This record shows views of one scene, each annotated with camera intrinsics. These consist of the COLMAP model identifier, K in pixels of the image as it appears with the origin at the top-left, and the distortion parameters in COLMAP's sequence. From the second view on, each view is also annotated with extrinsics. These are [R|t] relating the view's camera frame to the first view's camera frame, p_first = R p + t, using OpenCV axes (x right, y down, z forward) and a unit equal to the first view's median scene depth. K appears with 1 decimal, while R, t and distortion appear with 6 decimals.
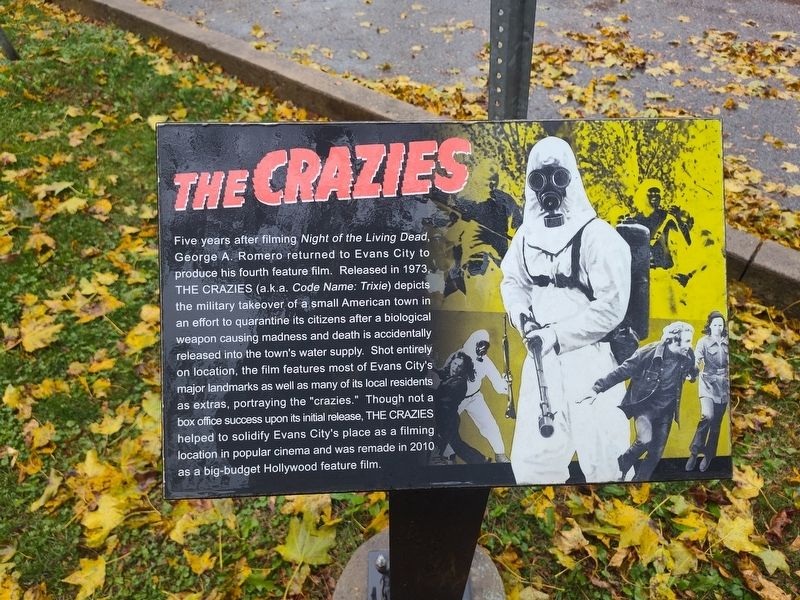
lens RADIAL K [[534.0, 0, 404.1], [0, 534.0, 304.0], [0, 0, 1]] dist [0.030162, -0.038484]
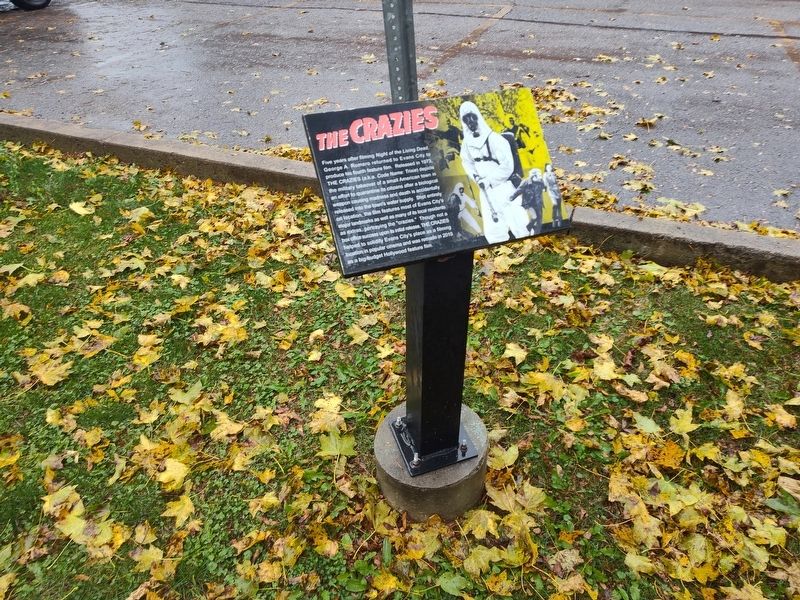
lens RADIAL K [[534.0, 0, 404.1], [0, 534.0, 304.0], [0, 0, 1]] dist [0.030162, -0.038484]
pose [[0.948596, -0.200972, 0.244491, -0.738047], [0.231727, 0.967202, -0.104029, 0.727155], [-0.215566, 0.155337, 0.964055, -1.073649]]
